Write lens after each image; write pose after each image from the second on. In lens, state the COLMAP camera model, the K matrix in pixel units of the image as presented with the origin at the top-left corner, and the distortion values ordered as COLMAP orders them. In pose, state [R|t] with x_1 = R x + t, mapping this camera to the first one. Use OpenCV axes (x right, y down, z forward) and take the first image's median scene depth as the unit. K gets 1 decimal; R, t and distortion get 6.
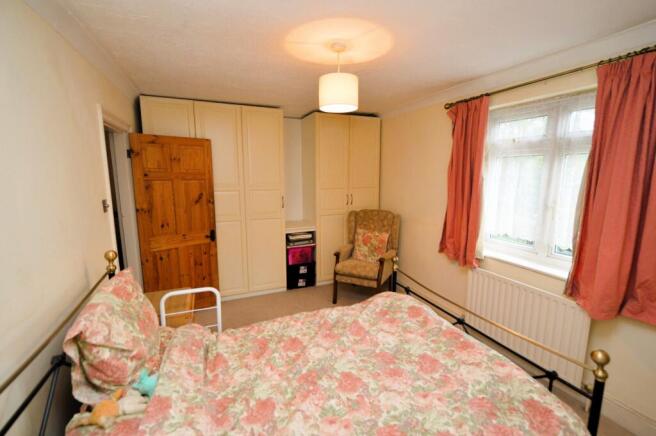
lens RADIAL K [[287.0, 0, 329.9], [0, 287.0, 216.8], [0, 0, 1]] dist [-0.002778, -0.000325]
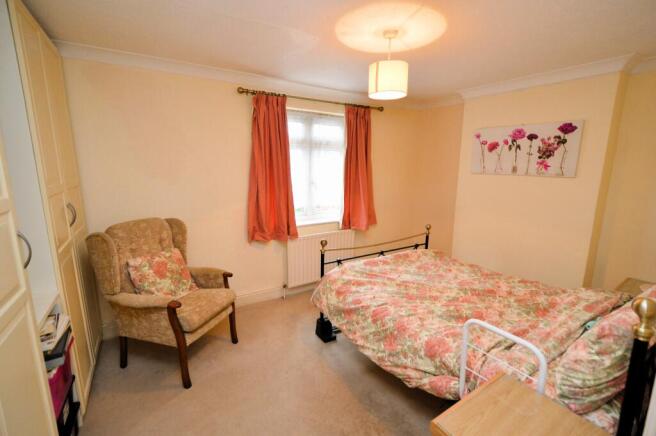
lens RADIAL K [[287.0, 0, 330.0], [0, 287.0, 218.8], [0, 0, 1]] dist [-0.002778, -0.000325]
pose [[-0.152743, -0.190588, 0.969714, -1.035287], [0.145124, 0.966265, 0.212769, -0.209225], [-0.977552, 0.173228, -0.119932, 1.434335]]
